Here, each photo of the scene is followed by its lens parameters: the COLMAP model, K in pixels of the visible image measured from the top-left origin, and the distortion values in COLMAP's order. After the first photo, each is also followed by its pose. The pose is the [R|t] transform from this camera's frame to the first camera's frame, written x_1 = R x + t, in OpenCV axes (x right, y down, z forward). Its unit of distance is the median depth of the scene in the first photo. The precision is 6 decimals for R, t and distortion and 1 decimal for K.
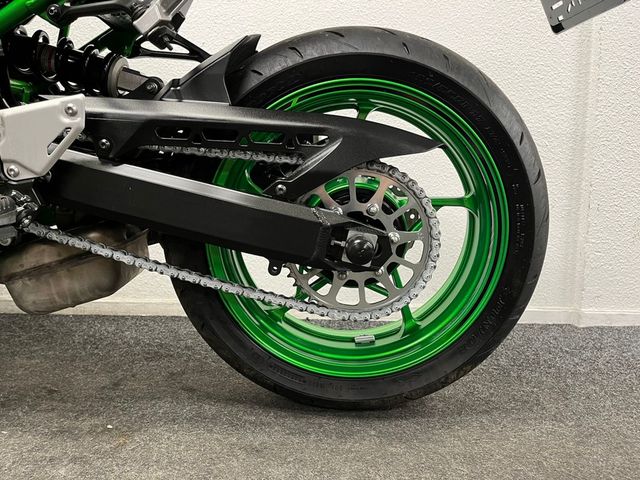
lens RADIAL K [[486.8, 0, 319.2], [0, 486.8, 239.2], [0, 0, 1]] dist [0.037163, -0.024425]
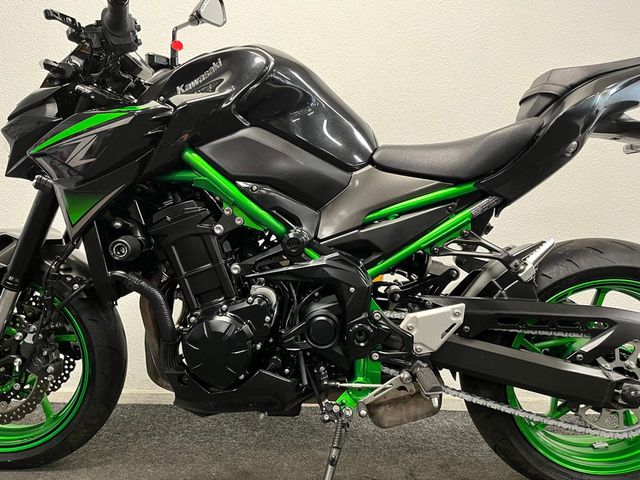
lens RADIAL K [[486.8, 0, 318.3], [0, 486.8, 240.9], [0, 0, 1]] dist [0.037163, -0.024425]
pose [[0.998476, -0.014332, -0.053300, -0.718663], [0.009321, 0.995612, -0.093110, -0.290611], [0.054400, 0.092471, 0.994228, -0.574162]]
